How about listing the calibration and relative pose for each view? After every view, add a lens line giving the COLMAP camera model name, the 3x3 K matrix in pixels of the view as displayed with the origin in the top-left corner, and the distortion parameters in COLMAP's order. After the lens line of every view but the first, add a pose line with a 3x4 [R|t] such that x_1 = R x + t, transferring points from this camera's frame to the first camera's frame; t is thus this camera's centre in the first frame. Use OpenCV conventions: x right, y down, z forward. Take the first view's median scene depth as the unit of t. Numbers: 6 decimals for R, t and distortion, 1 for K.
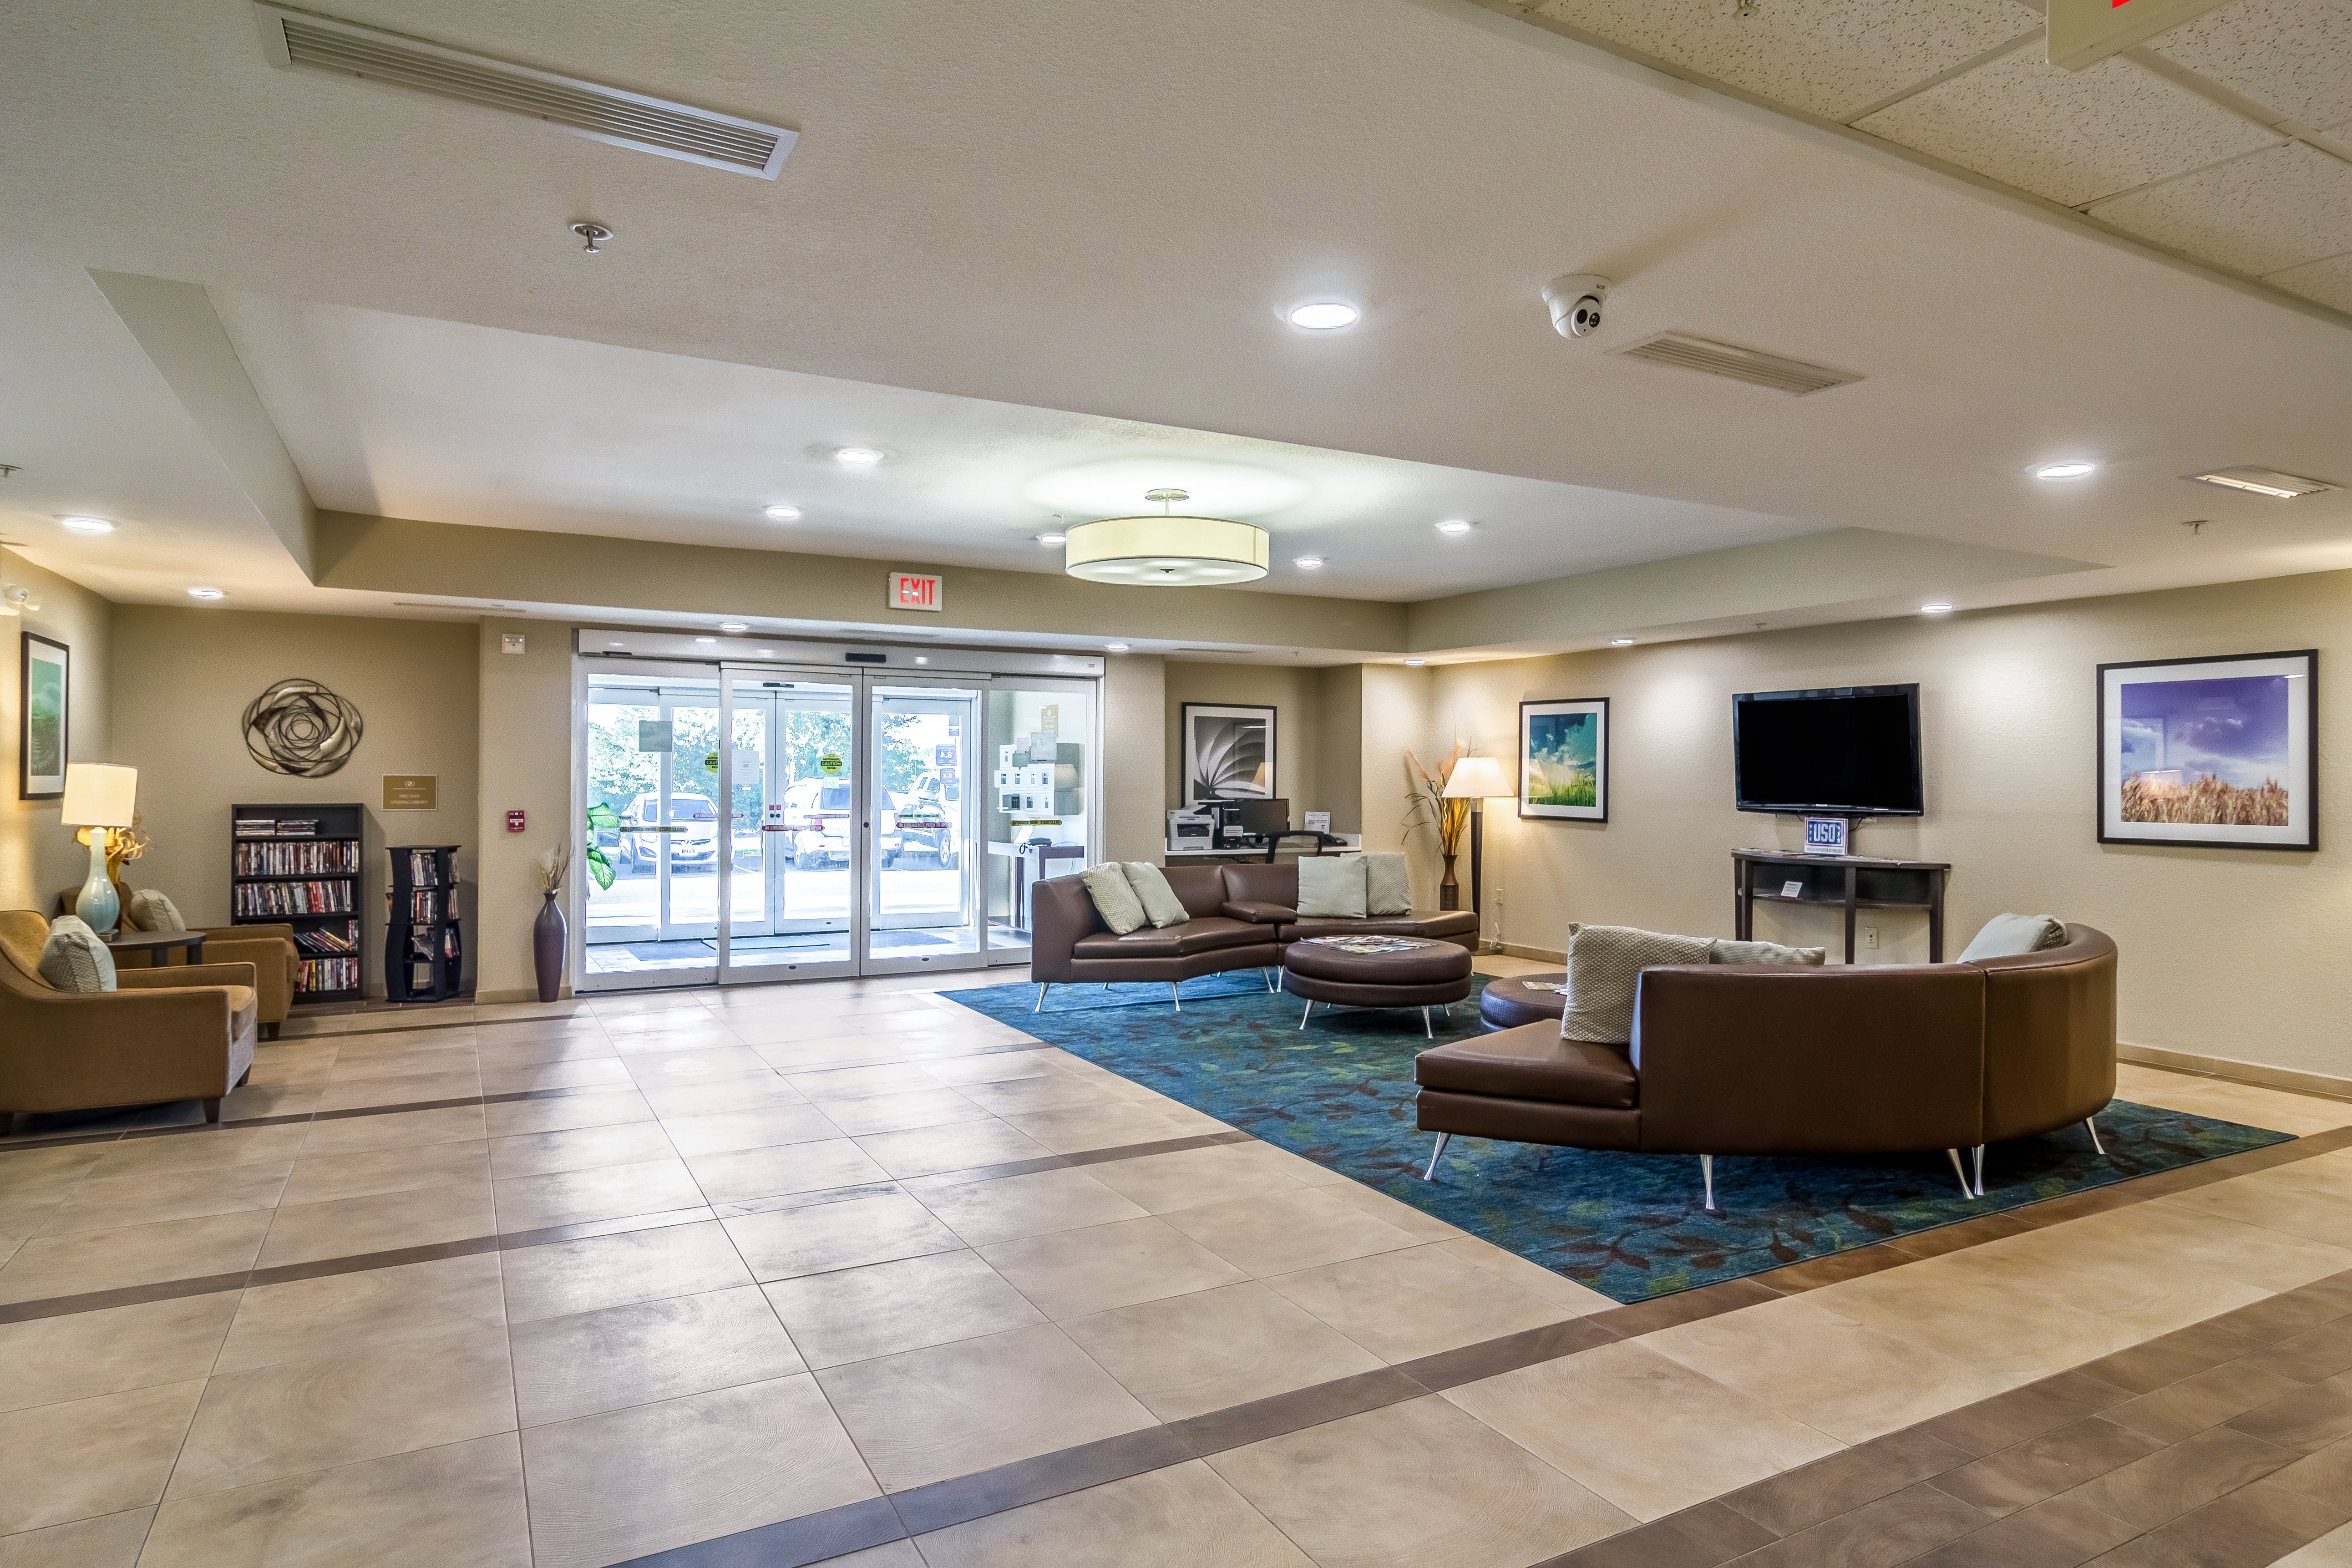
lens RADIAL K [[1329.7, 0, 1166.0], [0, 1329.7, 770.6], [0, 0, 1]] dist [0.008785, -0.001527]
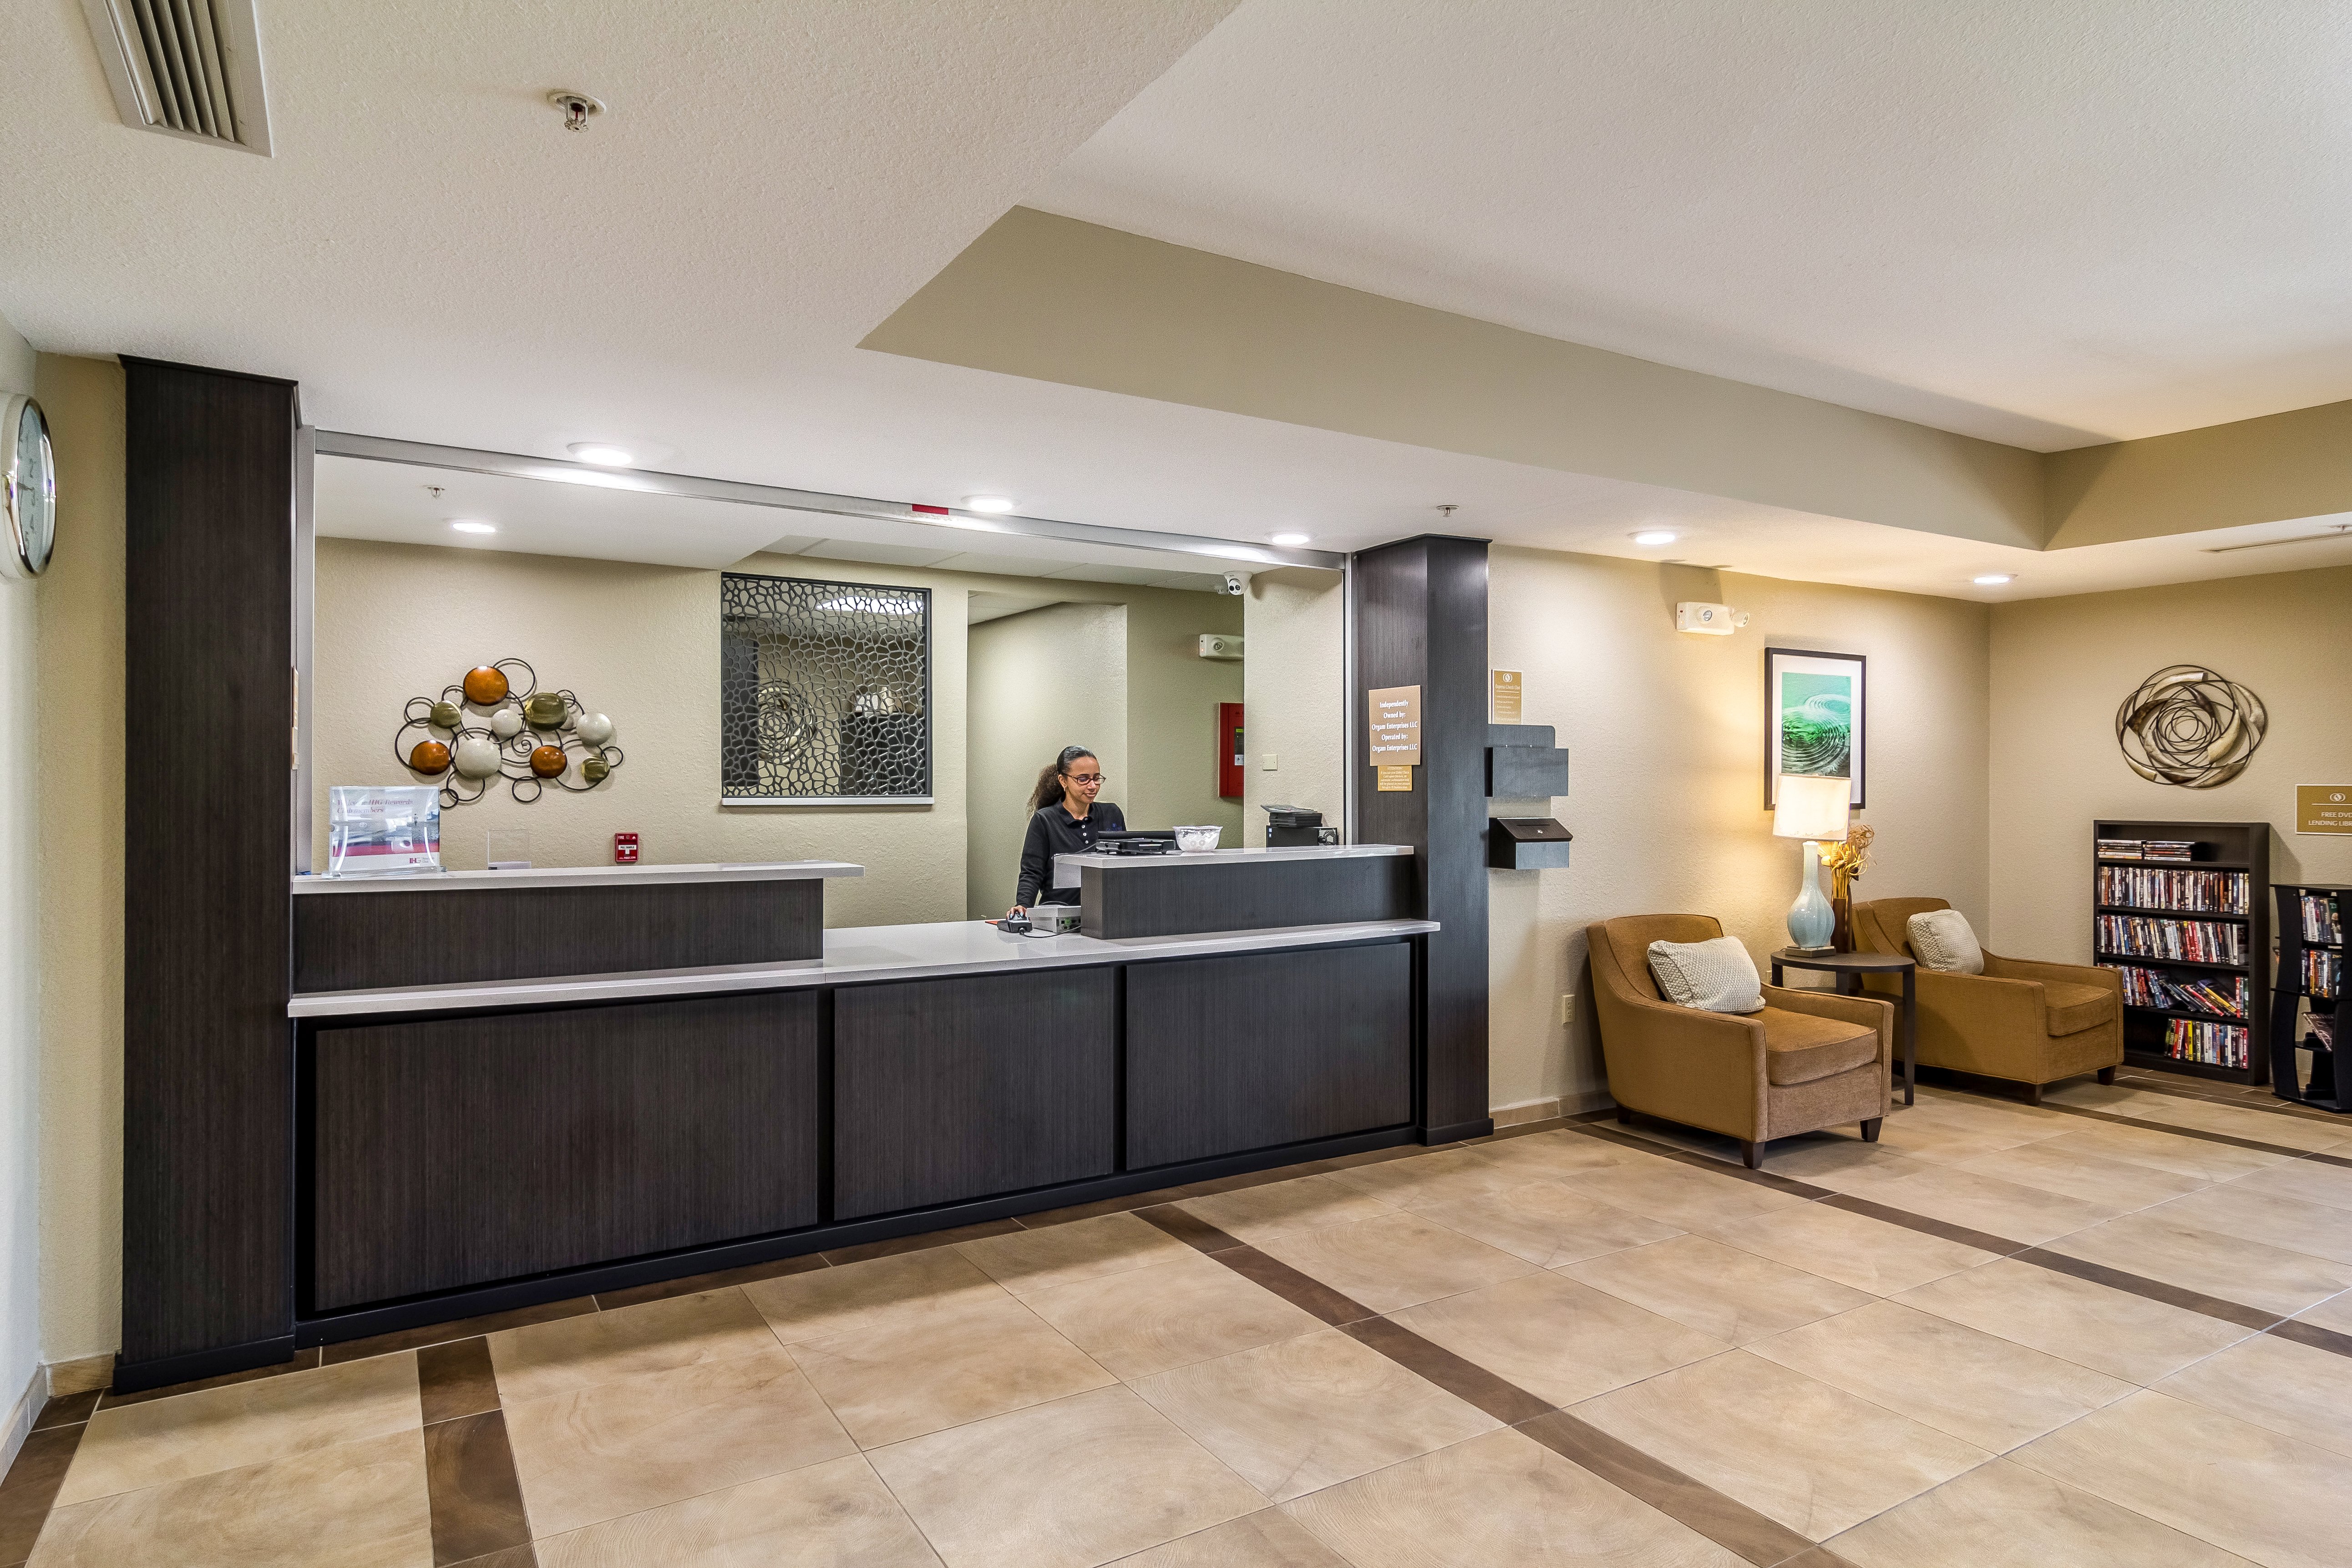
lens RADIAL K [[1329.7, 0, 1180.0], [0, 1329.7, 782.7], [0, 0, 1]] dist [0.008785, -0.001527]
pose [[0.066351, -0.002303, -0.997794, 0.150219], [0.005389, 0.999984, -0.001950, -0.000140], [0.997782, -0.005247, 0.066362, 0.492258]]
